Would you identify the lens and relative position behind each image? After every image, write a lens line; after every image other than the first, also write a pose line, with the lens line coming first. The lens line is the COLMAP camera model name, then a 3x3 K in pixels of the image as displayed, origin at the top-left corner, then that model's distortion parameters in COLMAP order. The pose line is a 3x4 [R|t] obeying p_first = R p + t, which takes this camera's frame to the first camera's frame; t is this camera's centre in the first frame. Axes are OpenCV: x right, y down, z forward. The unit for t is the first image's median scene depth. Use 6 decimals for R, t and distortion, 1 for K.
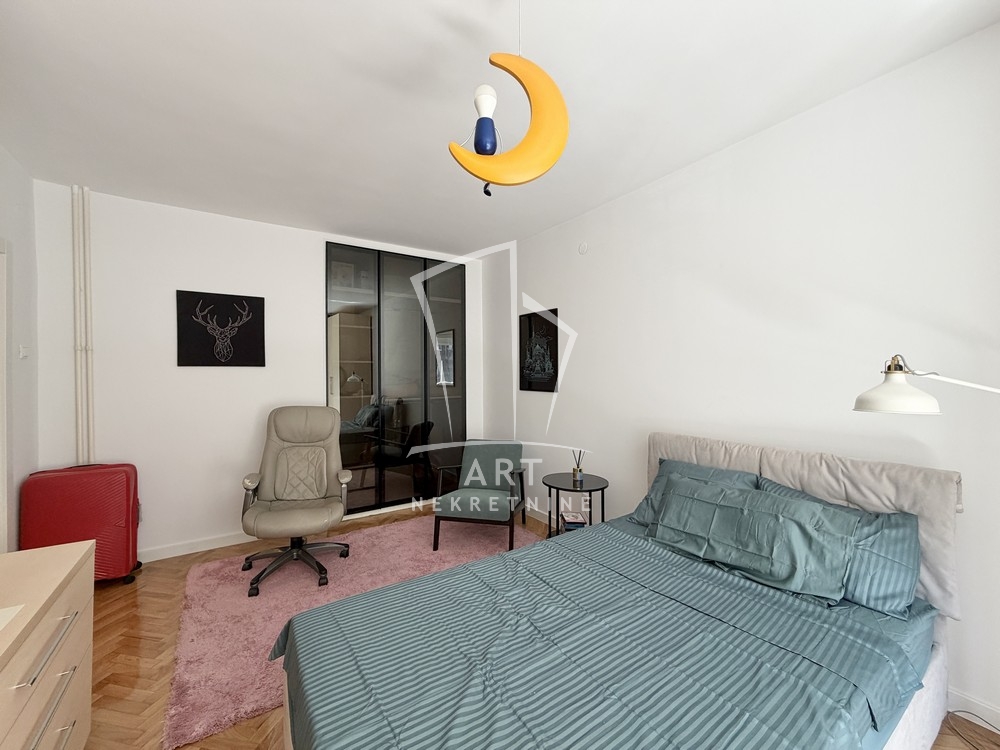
lens RADIAL K [[398.6, 0, 504.4], [0, 398.6, 373.7], [0, 0, 1]] dist [0.000432, 0.000013]
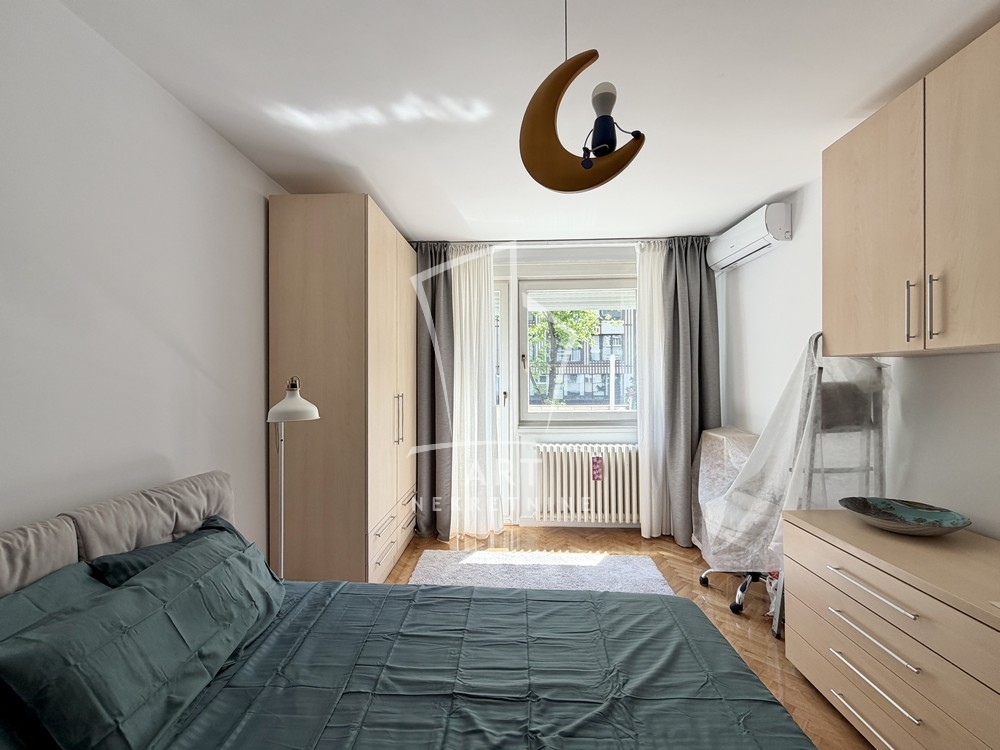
lens RADIAL K [[398.6, 0, 499.4], [0, 398.6, 377.0], [0, 0, 1]] dist [0.000432, 0.000013]
pose [[-0.771122, 0.008379, 0.636633, -0.293866], [0.008648, 0.999959, -0.002686, -0.026793], [-0.636629, 0.003434, -0.771162, 1.242846]]
